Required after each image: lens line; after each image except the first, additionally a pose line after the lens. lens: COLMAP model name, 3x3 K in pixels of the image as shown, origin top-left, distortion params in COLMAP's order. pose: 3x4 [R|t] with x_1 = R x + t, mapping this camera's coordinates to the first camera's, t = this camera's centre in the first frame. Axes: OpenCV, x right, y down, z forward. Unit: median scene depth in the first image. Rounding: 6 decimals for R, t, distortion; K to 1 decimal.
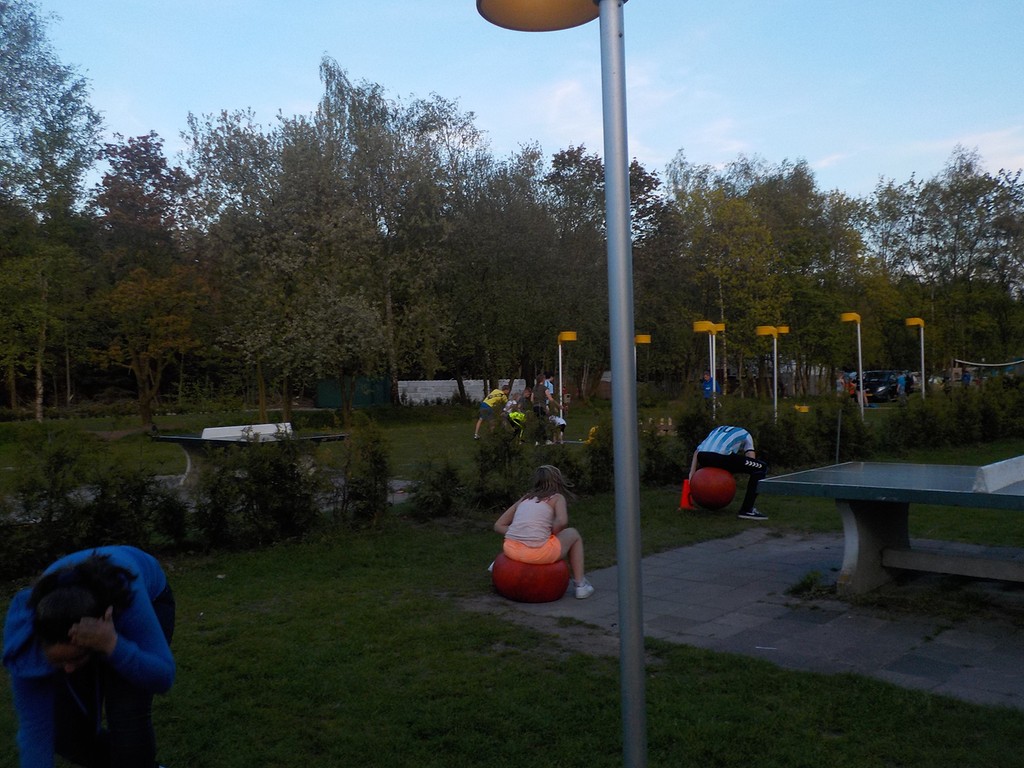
lens RADIAL K [[943.6, 0, 517.7], [0, 943.6, 385.7], [0, 0, 1]] dist [0.016160, 0.000000]
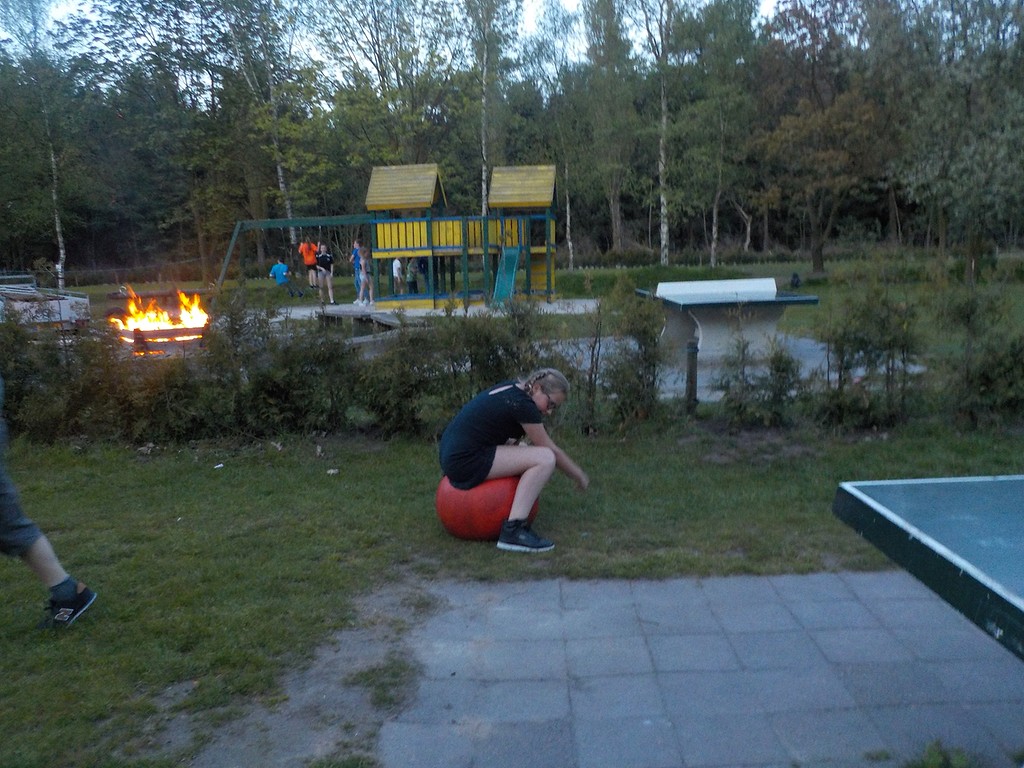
lens RADIAL K [[943.6, 0, 515.3], [0, 943.6, 402.9], [0, 0, 1]] dist [0.016160, 0.000000]
pose [[0.693063, 0.122919, -0.710320, 0.094878], [0.009167, 0.983773, 0.179183, -0.001835], [0.720819, -0.130697, 0.680690, 0.135572]]
